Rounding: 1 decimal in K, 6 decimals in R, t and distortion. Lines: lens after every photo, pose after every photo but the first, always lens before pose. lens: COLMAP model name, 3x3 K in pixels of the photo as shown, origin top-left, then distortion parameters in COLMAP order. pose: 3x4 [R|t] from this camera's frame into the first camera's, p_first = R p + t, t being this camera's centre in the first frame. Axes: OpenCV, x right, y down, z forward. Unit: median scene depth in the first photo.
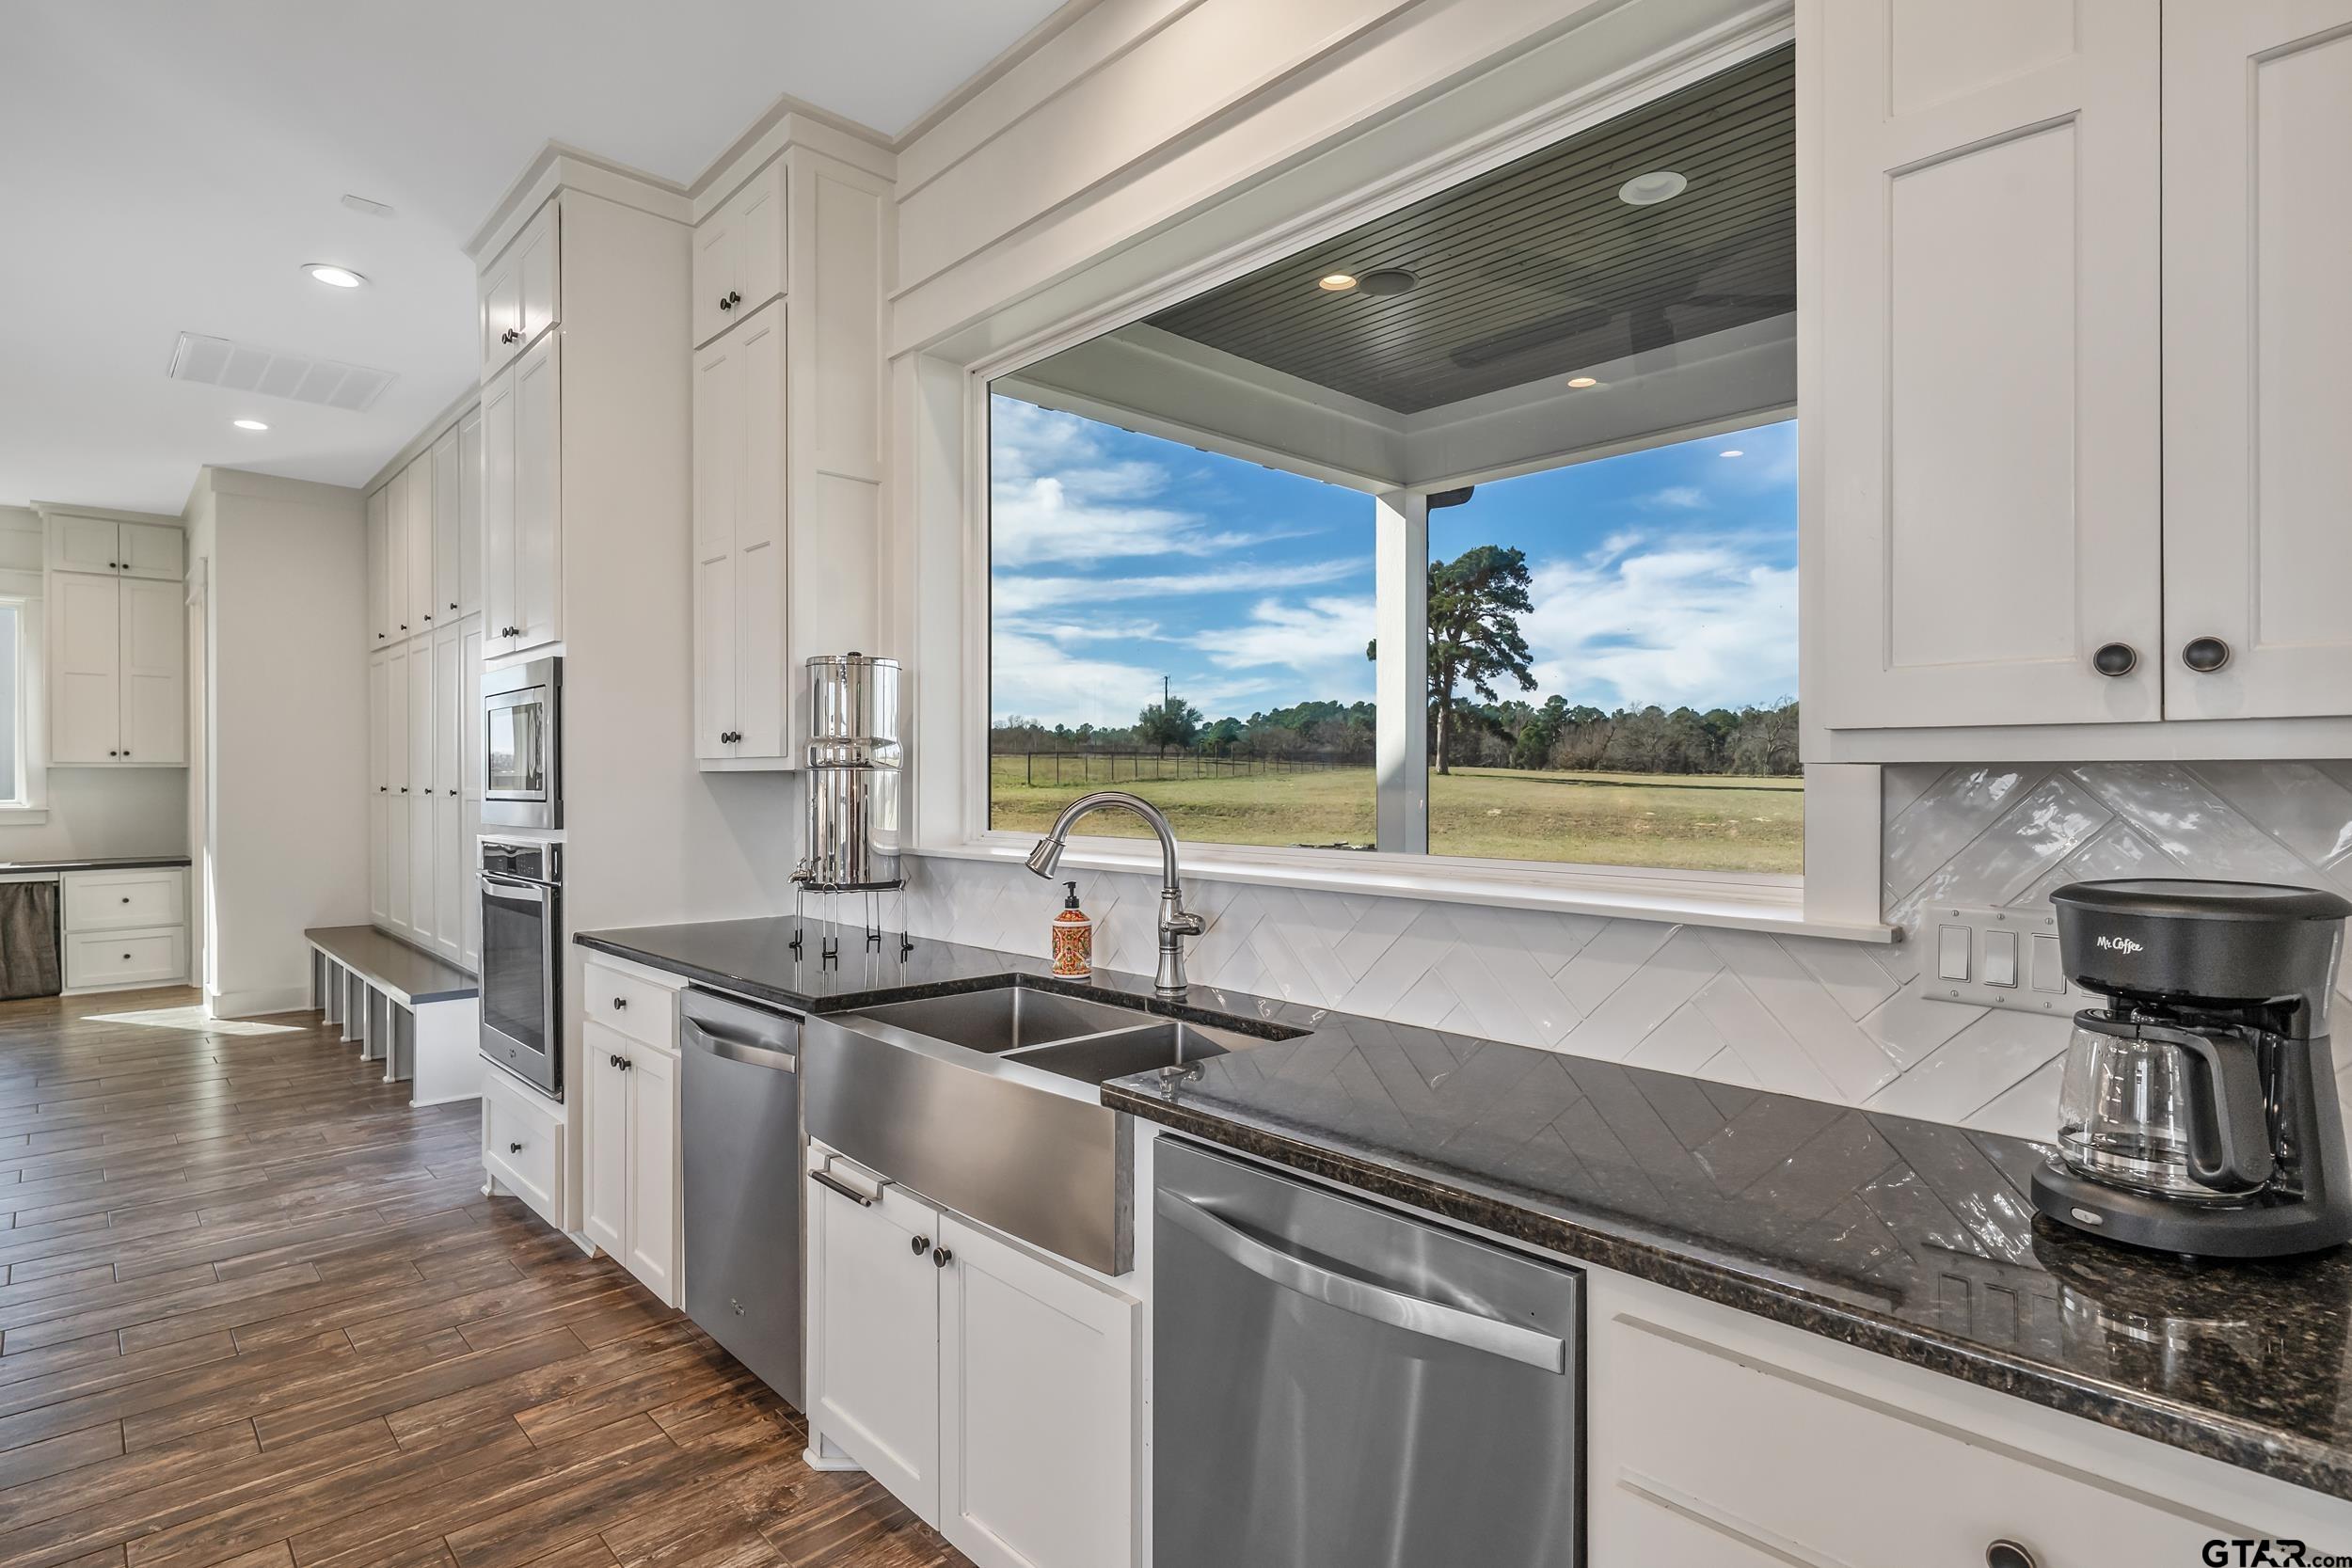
lens RADIAL K [[1190.2, 0, 1180.2], [0, 1190.2, 776.1], [0, 0, 1]] dist [0.000349, 0.001571]
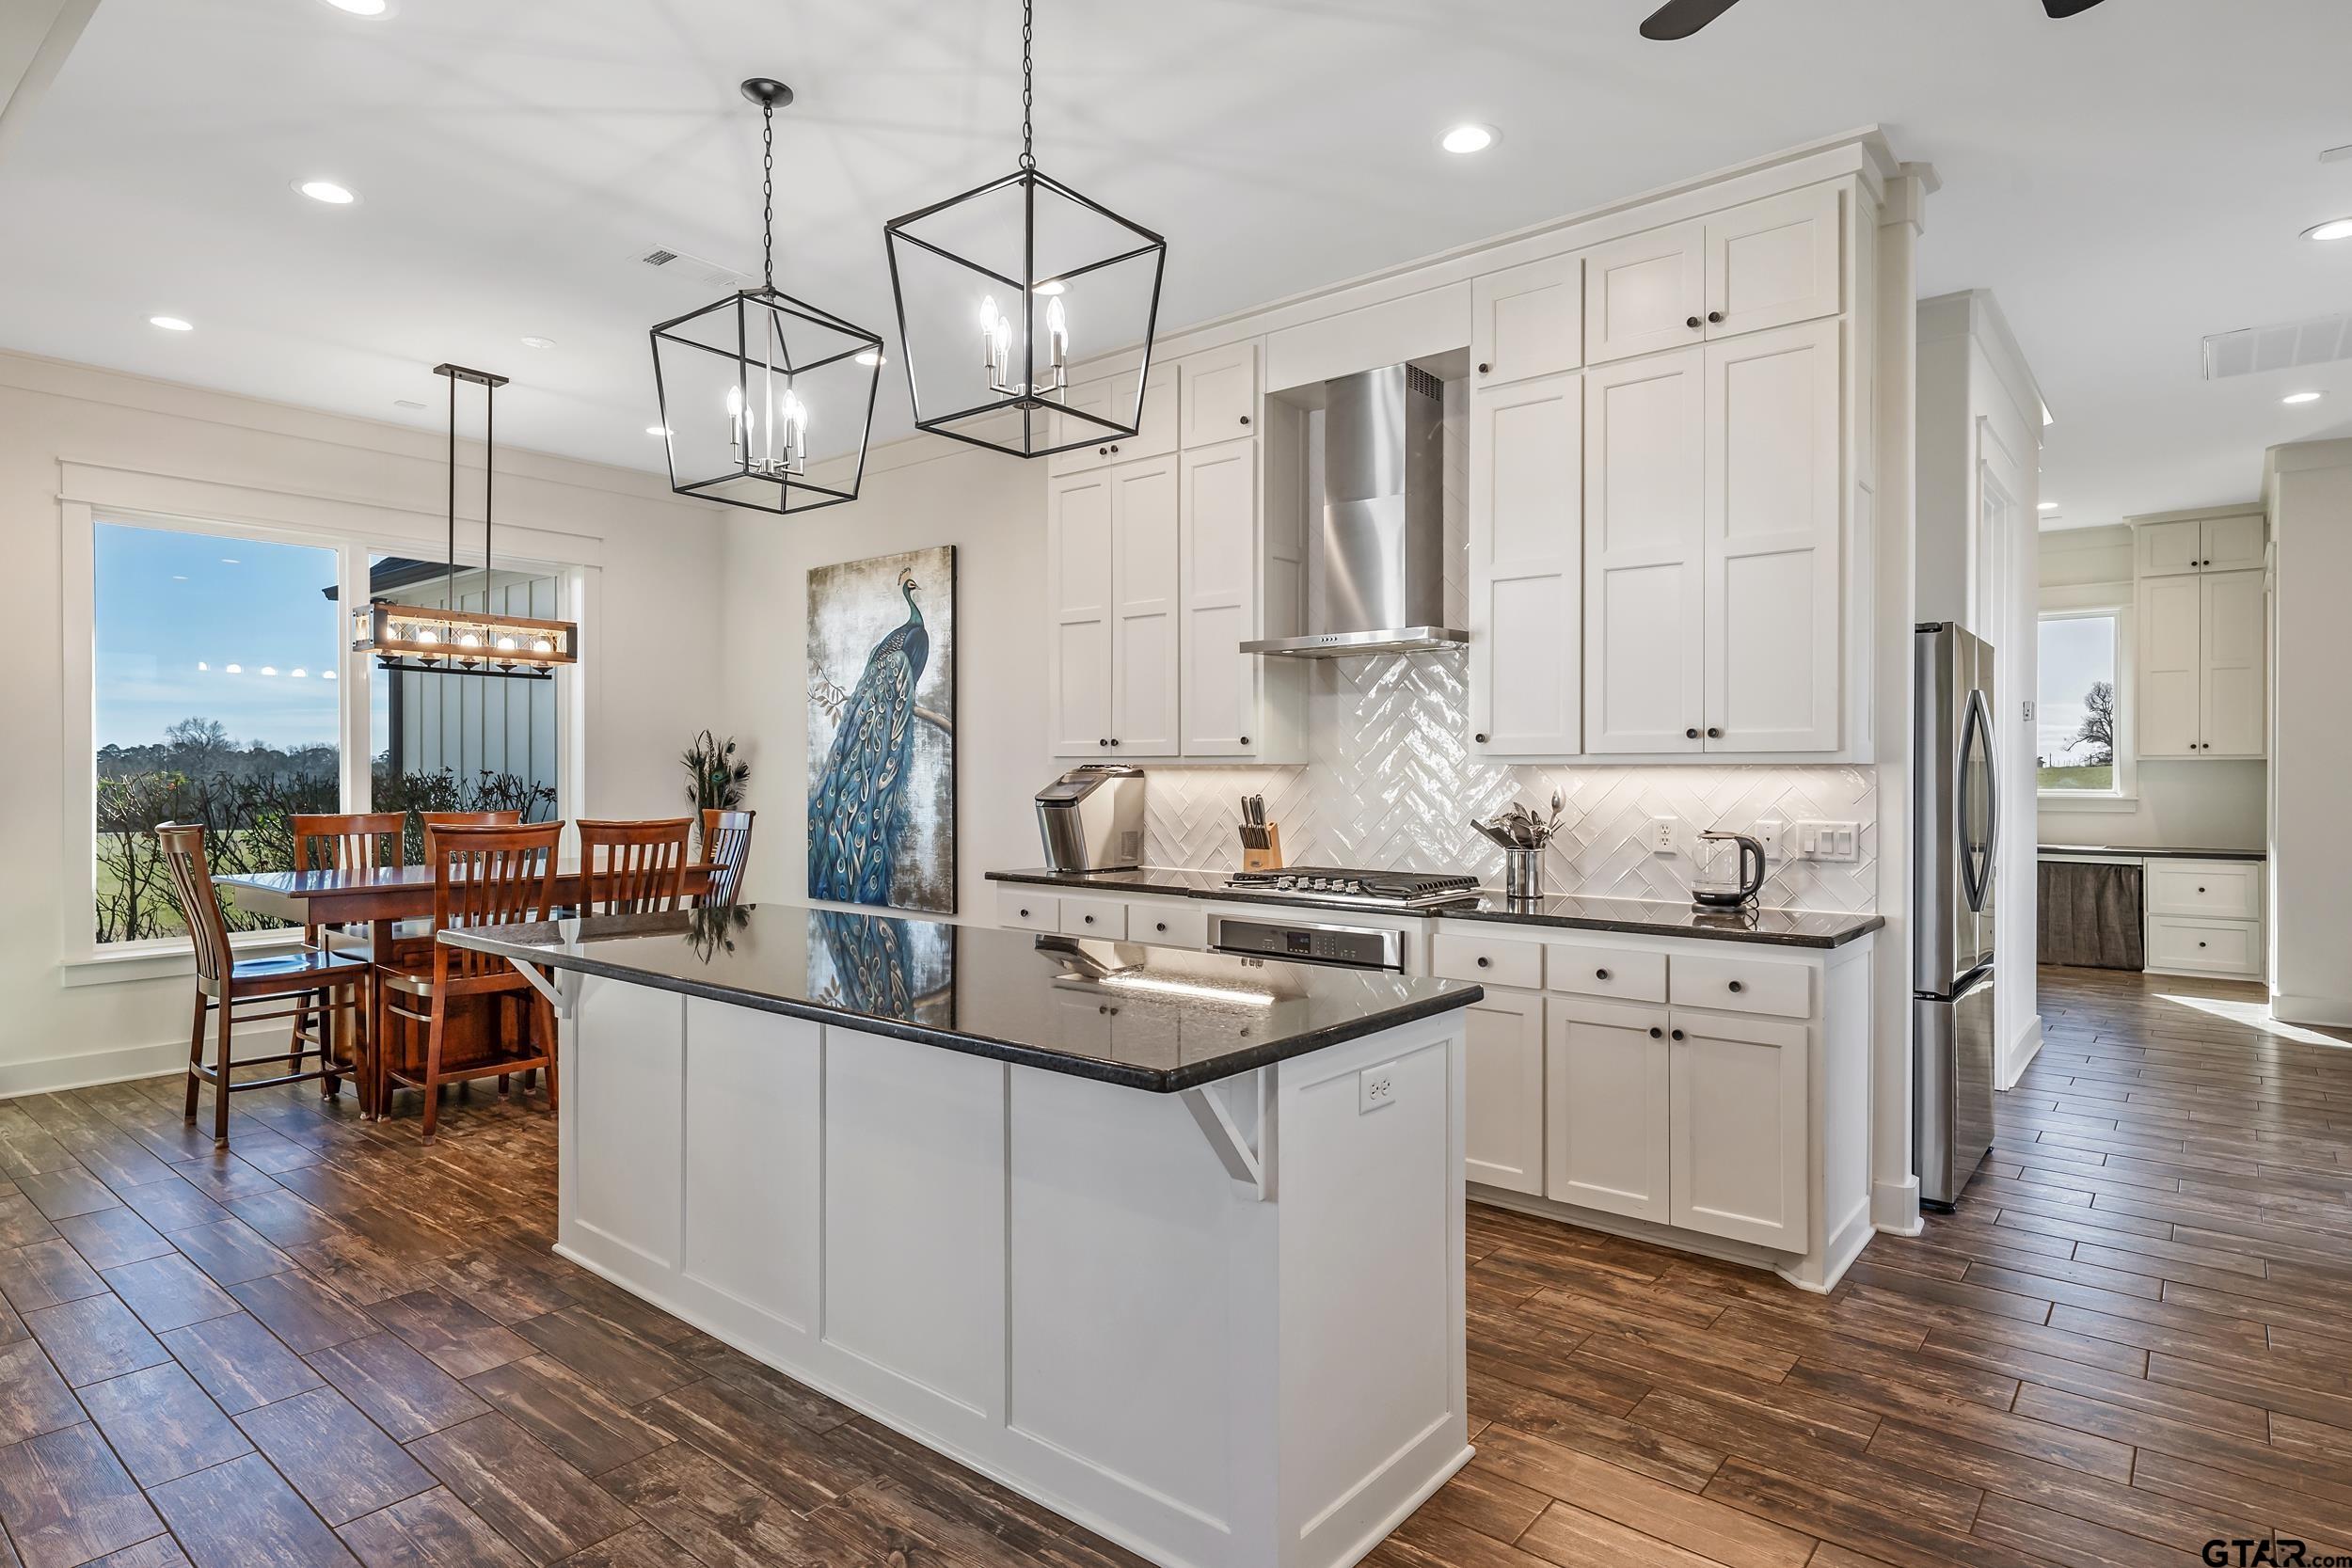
lens RADIAL K [[1268.7, 0, 1171.9], [0, 1268.7, 778.9], [0, 0, 1]] dist [0.001741, 0.000483]
pose [[0.124672, 0.008804, -0.992159, 0.089600], [-0.000678, 0.999961, 0.008788, 0.000040], [0.992198, -0.000423, 0.124673, -0.013929]]
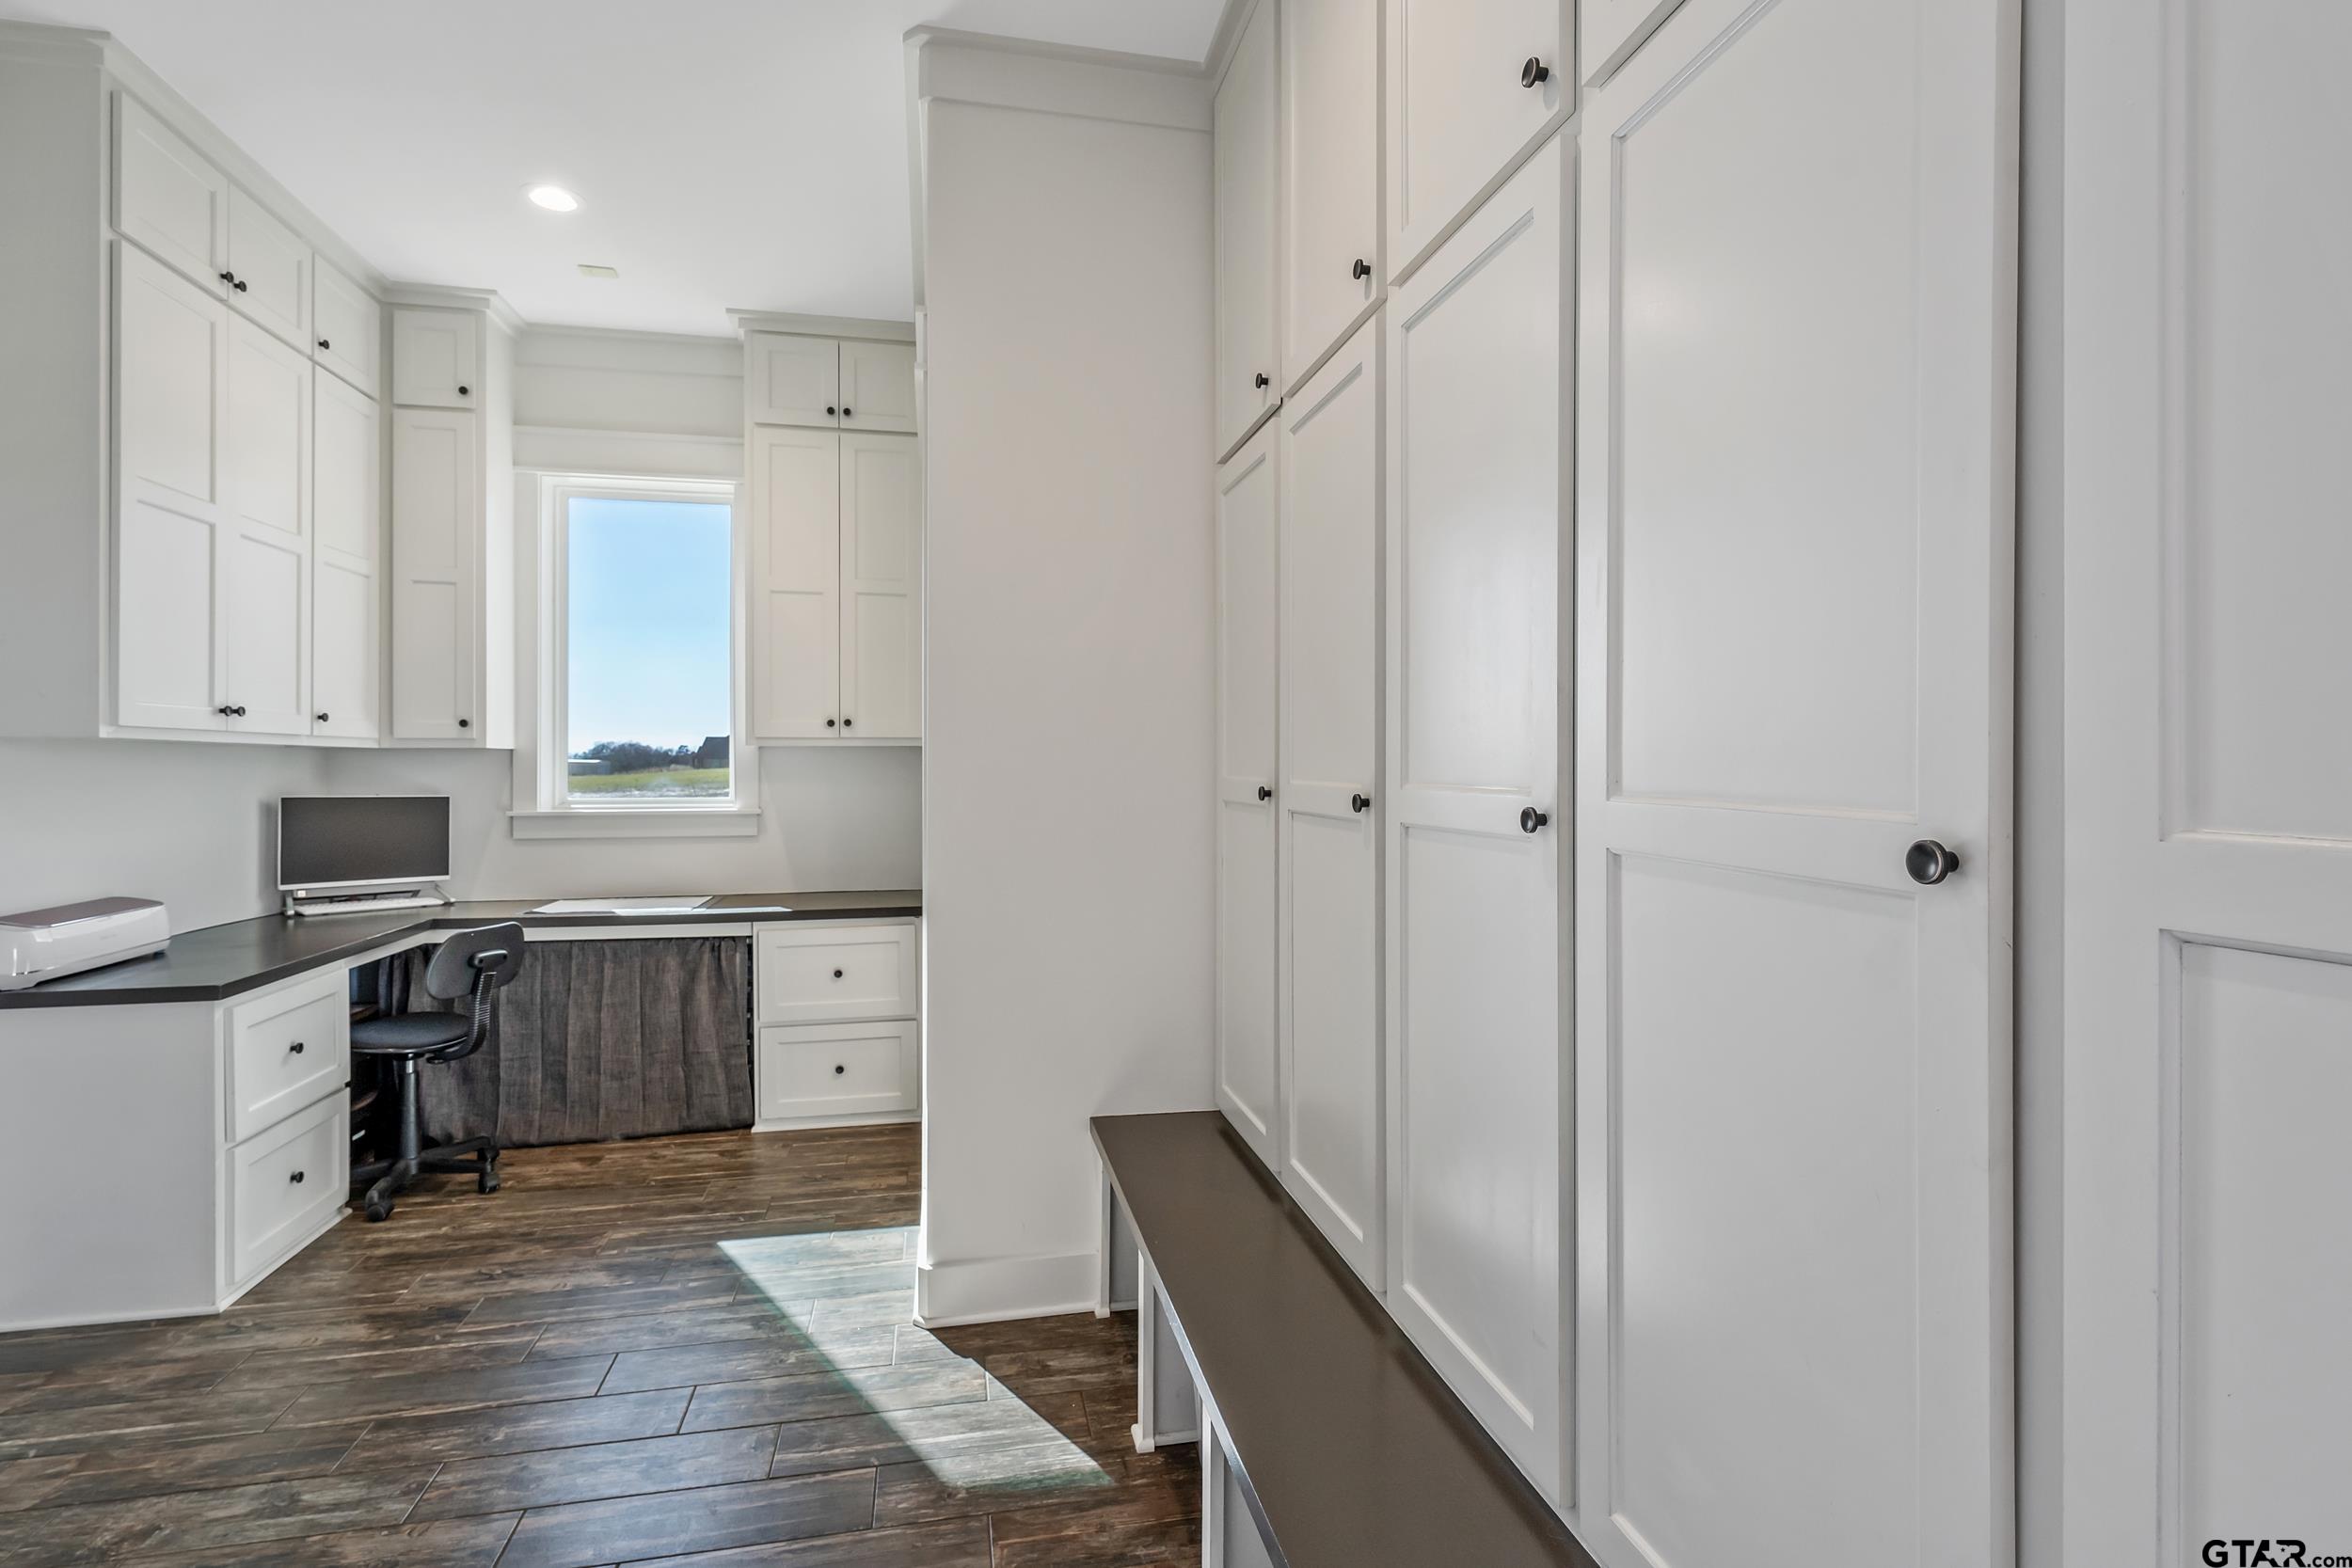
lens RADIAL K [[1142.0, 0, 1176.6], [0, 1142.0, 768.6], [0, 0, 1]] dist [0.000394, 0.000026]
pose [[0.854894, 0.006234, -0.518765, -0.469169], [-0.003665, 0.999975, 0.005976, 0.000127], [0.518789, -0.003208, 0.854896, 0.628993]]
